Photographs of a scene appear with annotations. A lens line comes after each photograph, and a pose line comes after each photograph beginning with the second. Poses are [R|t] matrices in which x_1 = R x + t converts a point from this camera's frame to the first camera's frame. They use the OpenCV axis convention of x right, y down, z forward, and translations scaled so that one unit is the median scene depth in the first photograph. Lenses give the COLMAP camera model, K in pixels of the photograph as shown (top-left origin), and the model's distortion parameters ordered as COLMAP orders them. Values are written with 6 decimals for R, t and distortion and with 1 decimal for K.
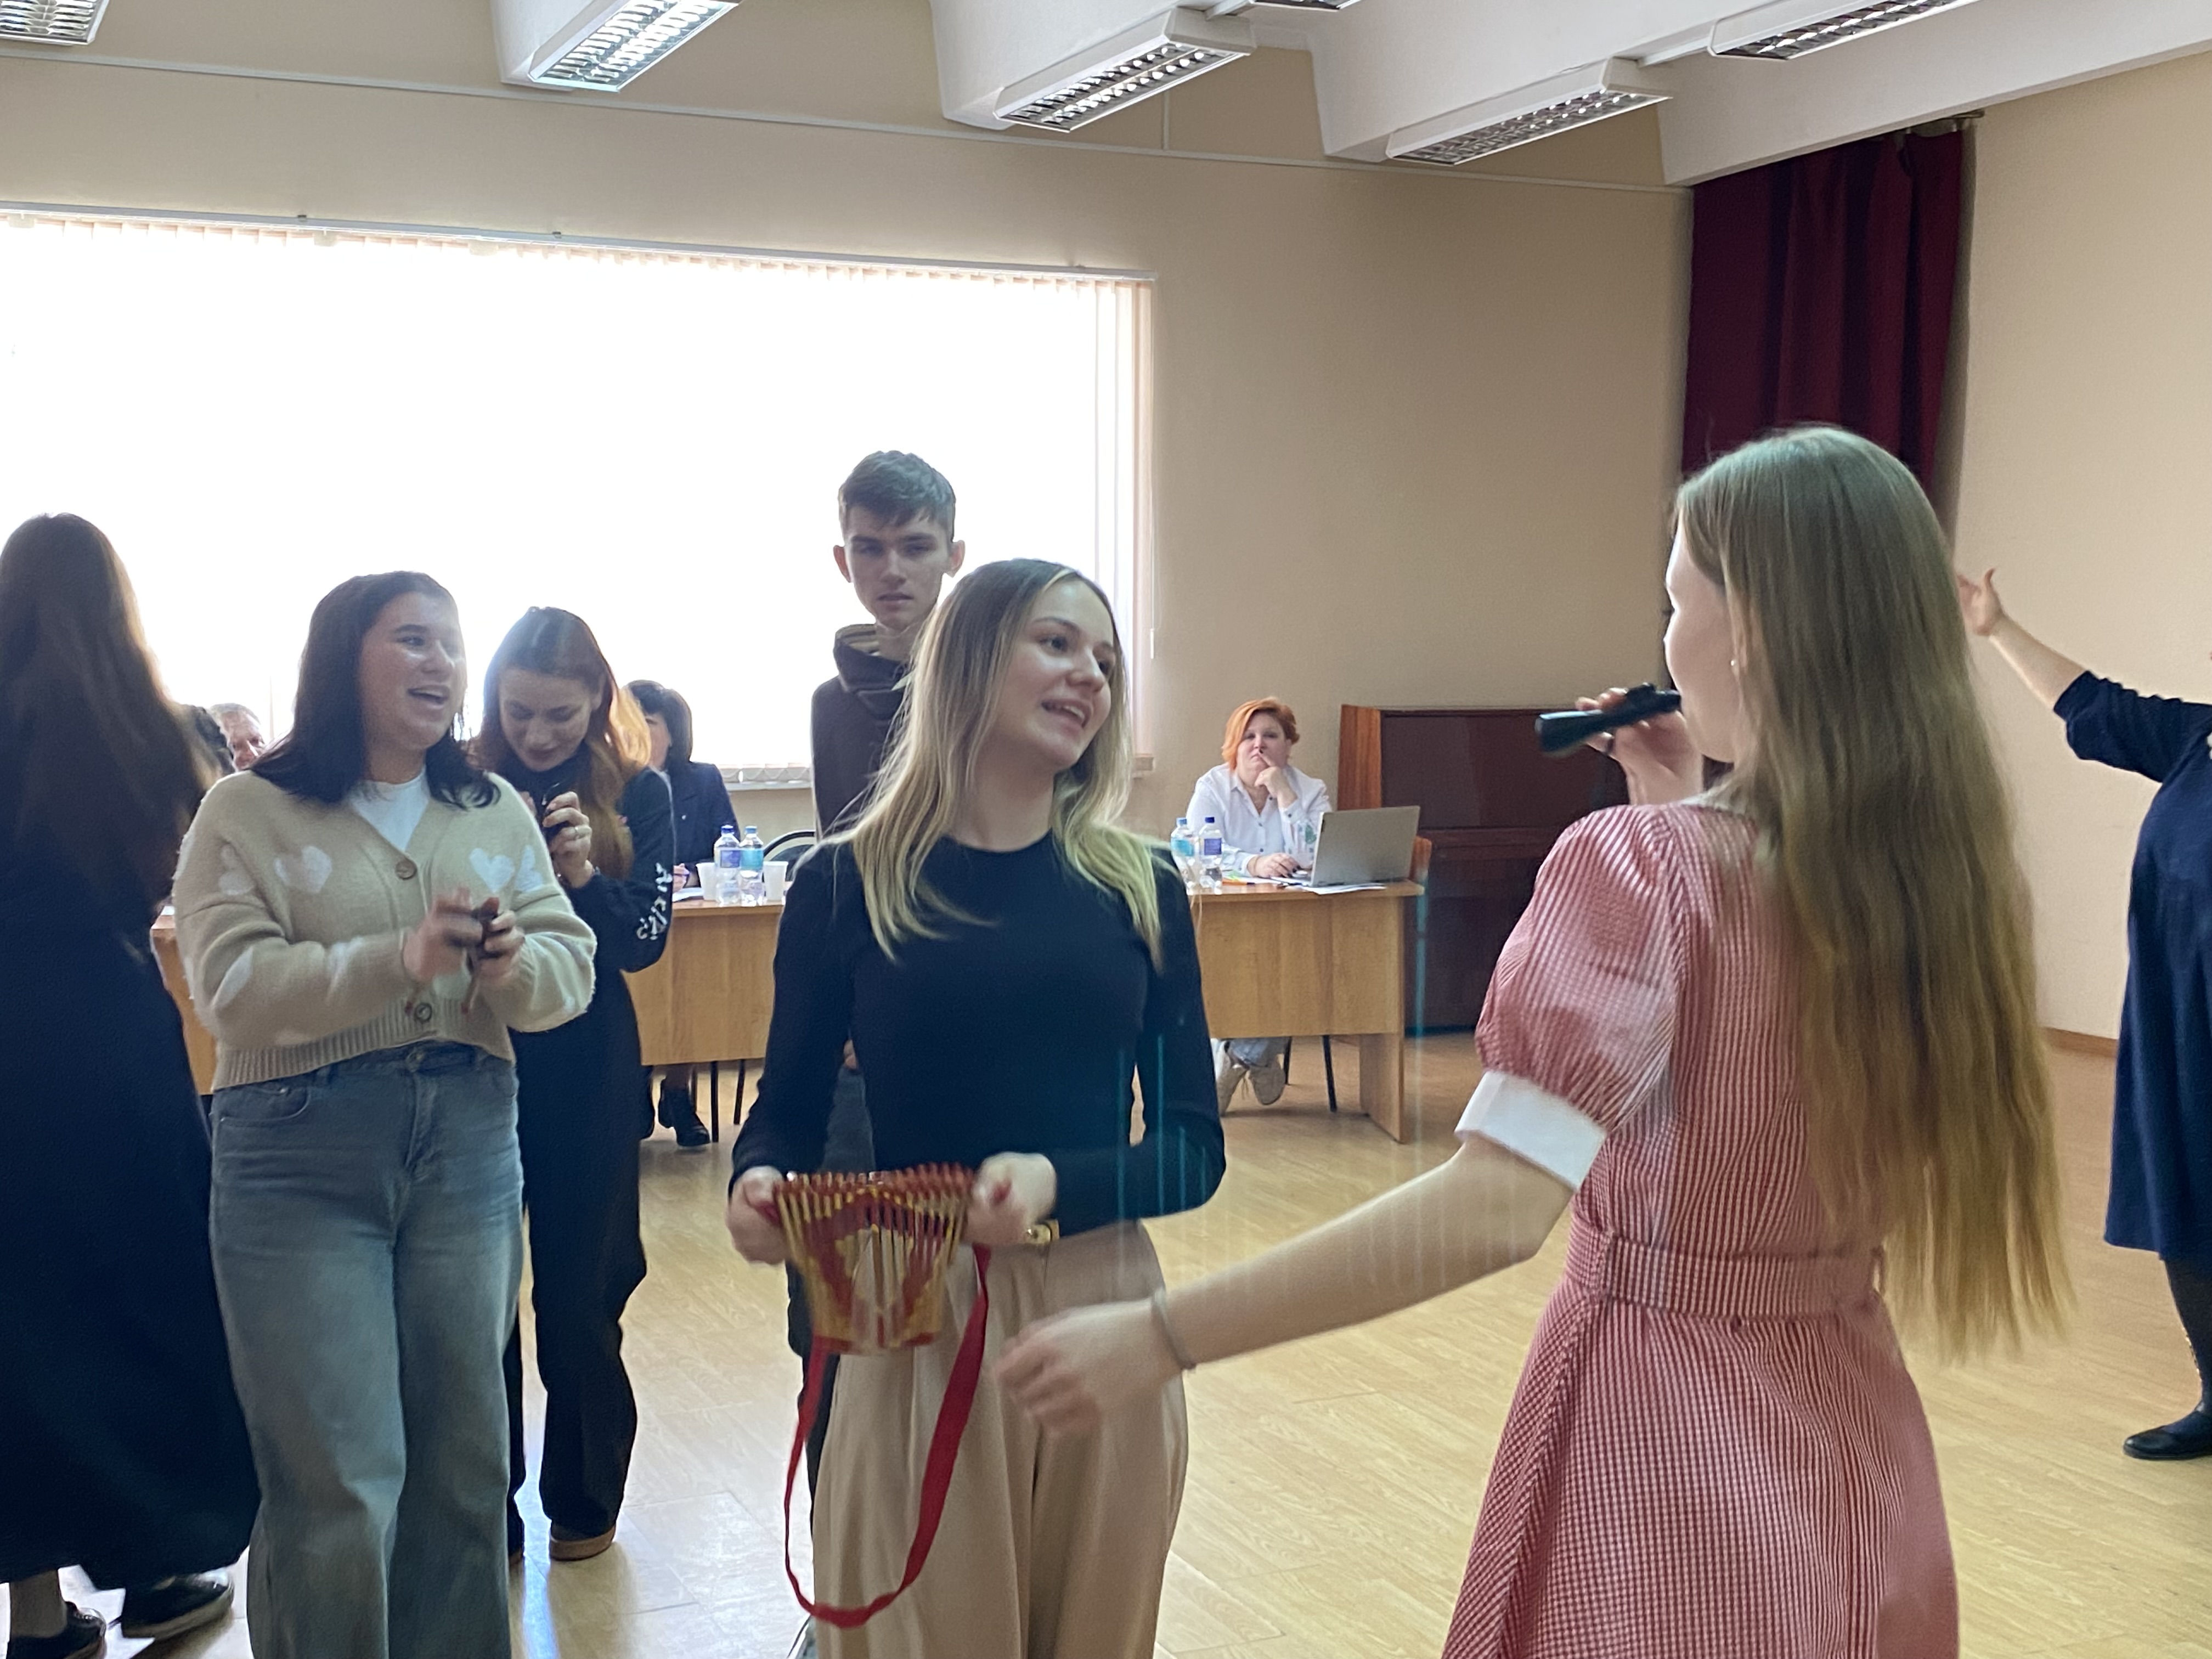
lens RADIAL K [[2597.0, 0, 1097.0], [0, 2597.0, 818.1], [0, 0, 1]] dist [0.122961, 0.000000]
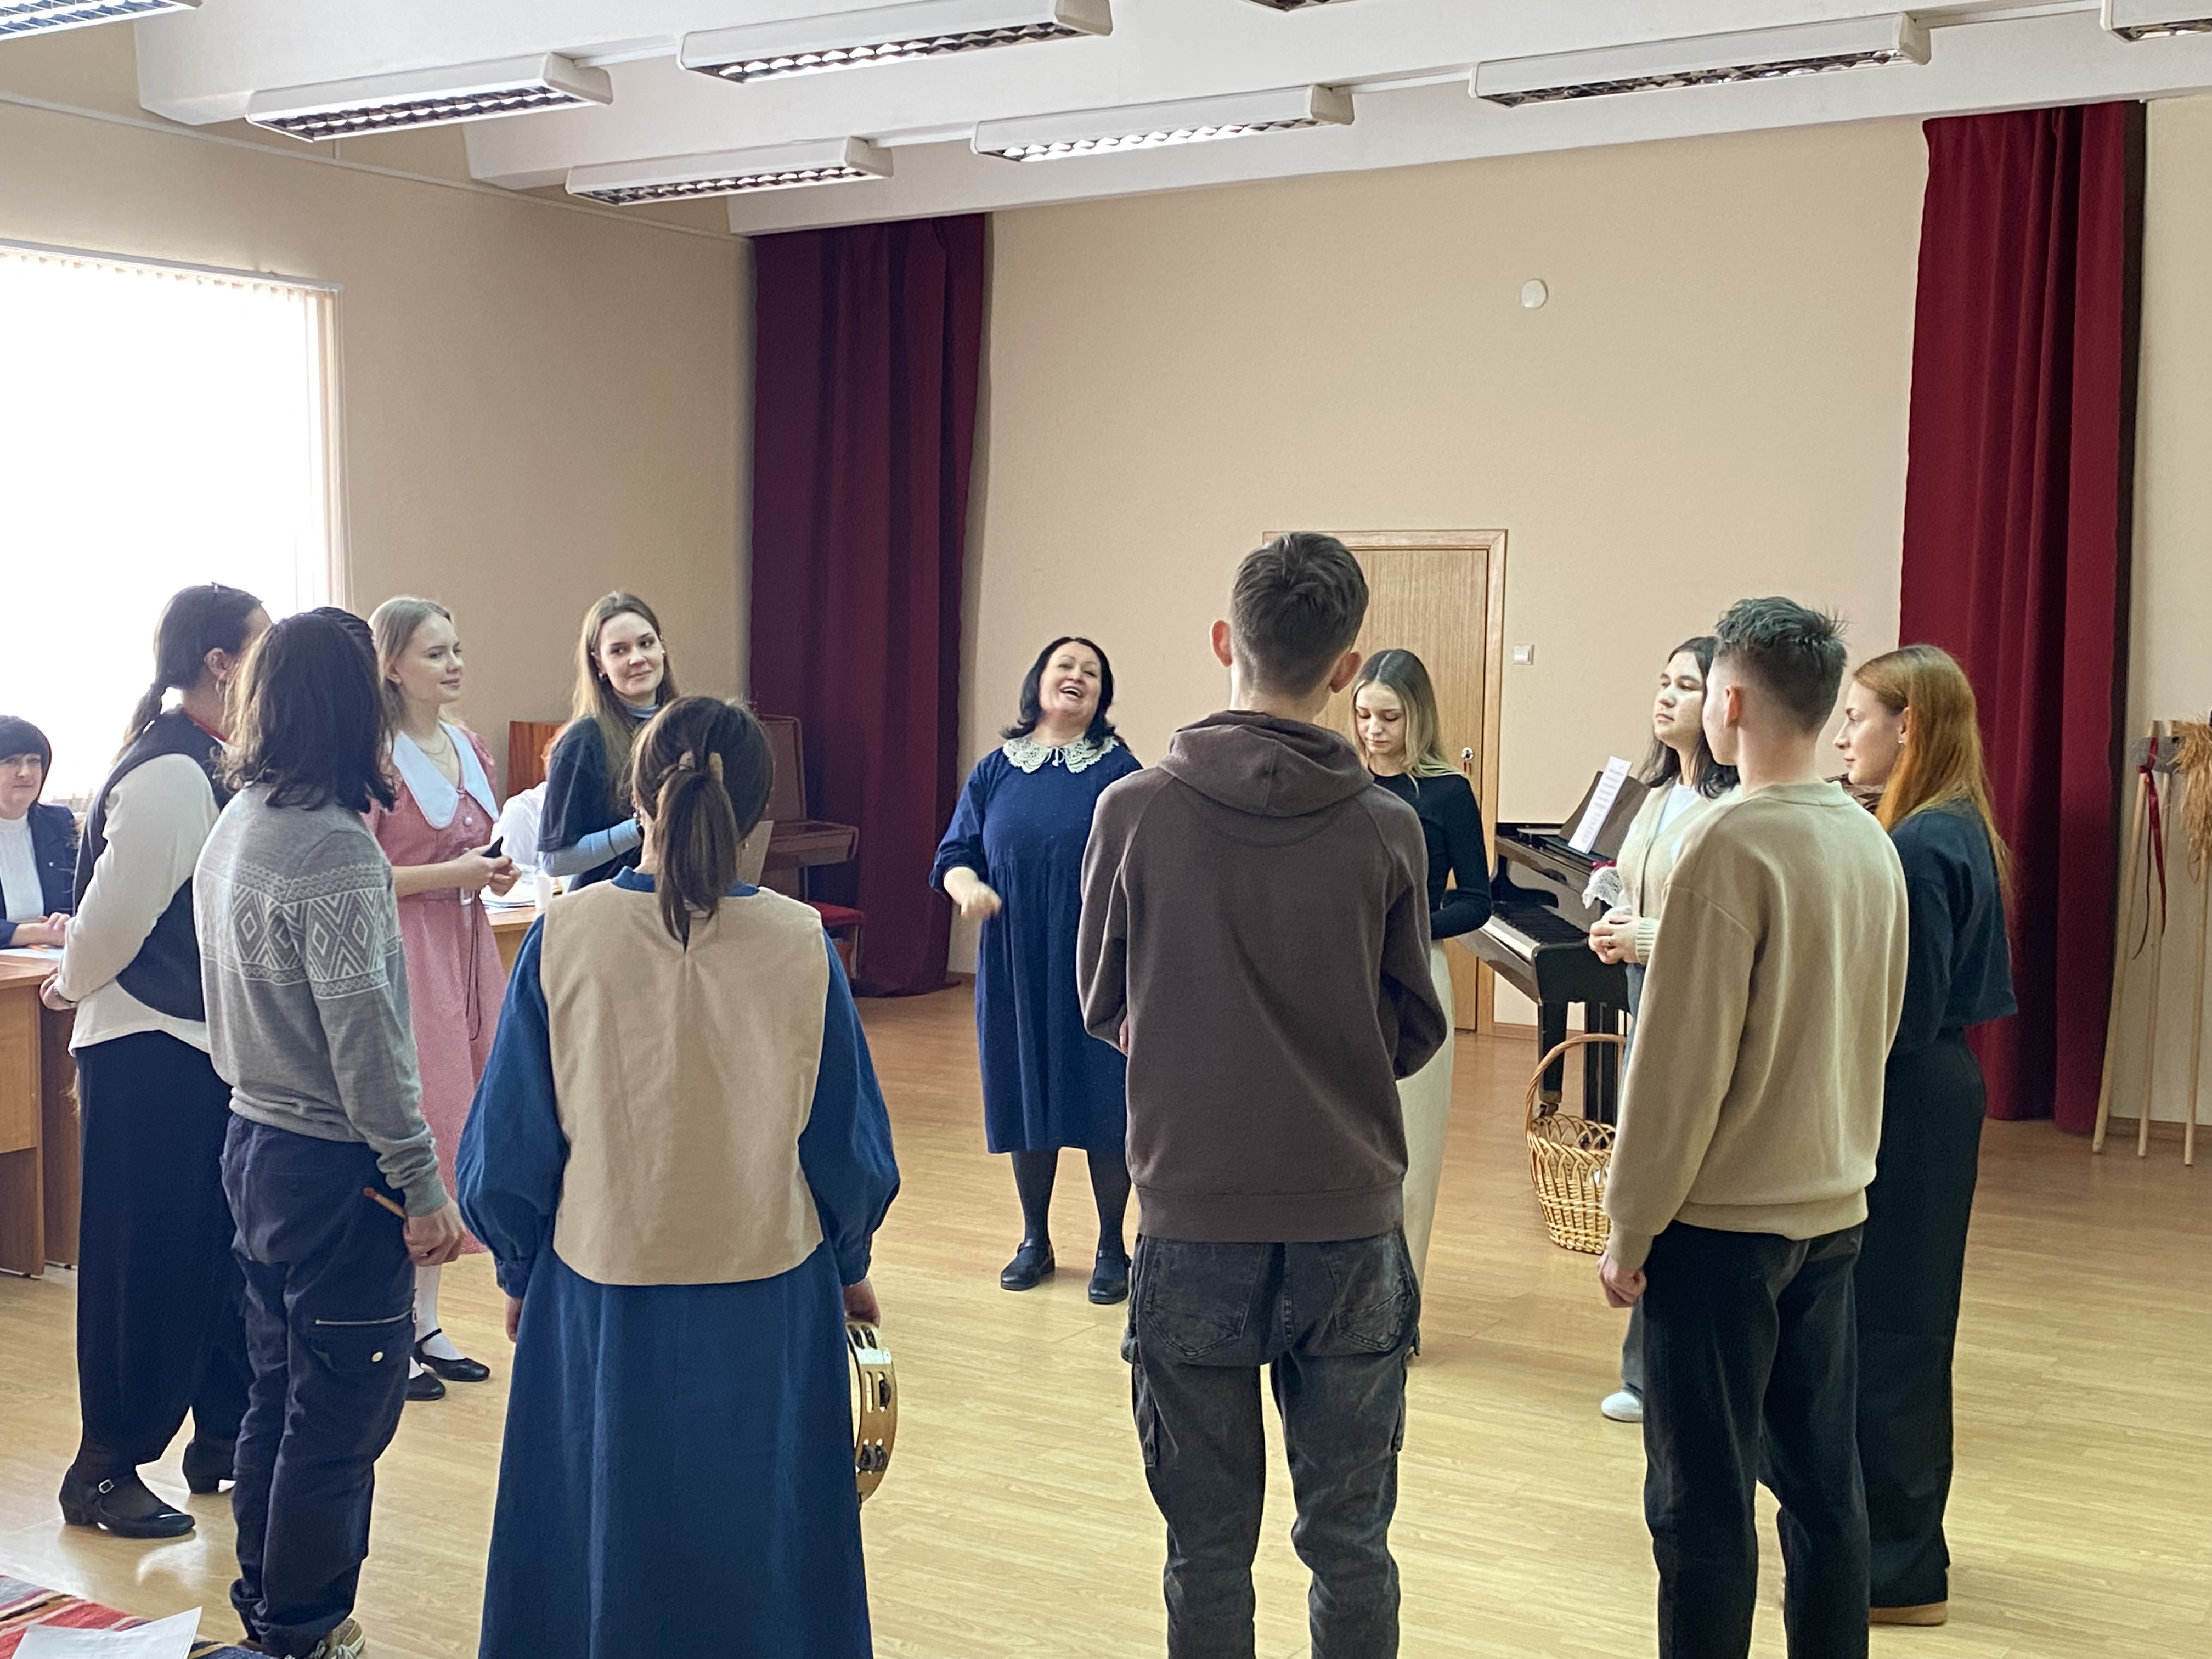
lens RADIAL K [[2662.2, 0, 1096.7], [0, 2662.2, 865.3], [0, 0, 1]] dist [0.027197, 0.000000]
pose [[0.838021, -0.044972, 0.543781, -0.297797], [0.033393, 0.998957, 0.031154, -0.012554], [-0.544615, -0.007949, 0.838649, 0.000838]]
